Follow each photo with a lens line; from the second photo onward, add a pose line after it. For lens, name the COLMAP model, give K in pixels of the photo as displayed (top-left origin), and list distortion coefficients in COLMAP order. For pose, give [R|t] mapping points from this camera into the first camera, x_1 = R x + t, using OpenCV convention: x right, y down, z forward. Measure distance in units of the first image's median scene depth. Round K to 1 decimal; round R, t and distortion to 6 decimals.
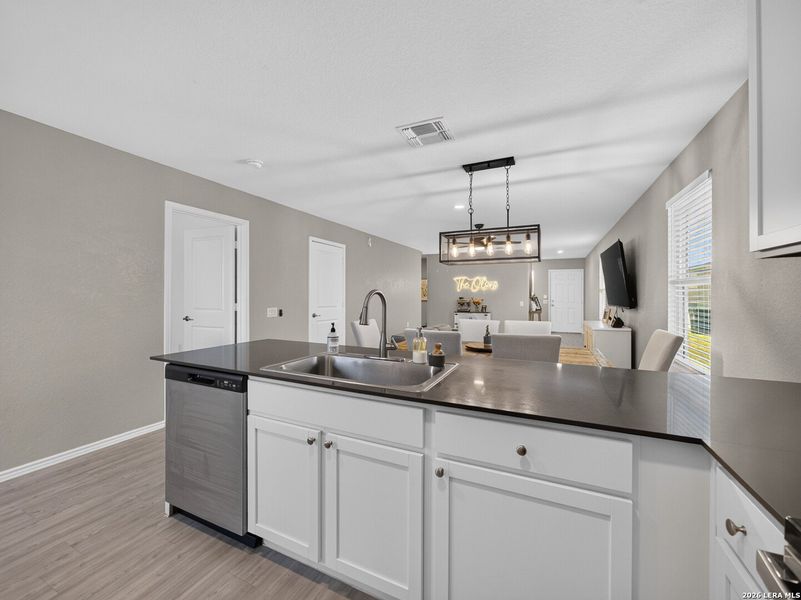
lens RADIAL K [[330.5, 0, 396.3], [0, 330.5, 297.5], [0, 0, 1]] dist [-0.003080, -0.000257]
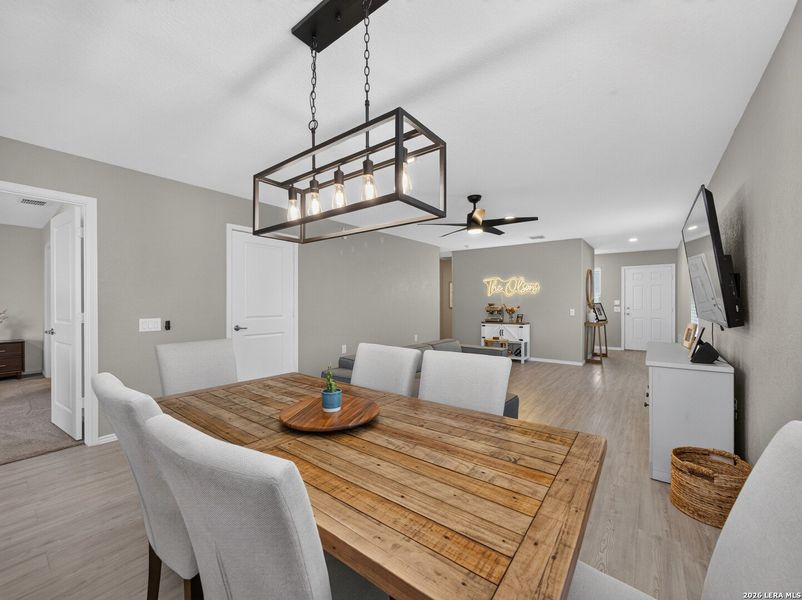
lens RADIAL K [[327.9, 0, 400.5], [0, 327.9, 303.7], [0, 0, 1]] dist [-0.001486, -0.000093]
pose [[0.976356, -0.000105, -0.216170, 0.278186], [0.000347, 0.999999, 0.001080, -0.002496], [0.216170, -0.001130, 0.976355, 0.348040]]
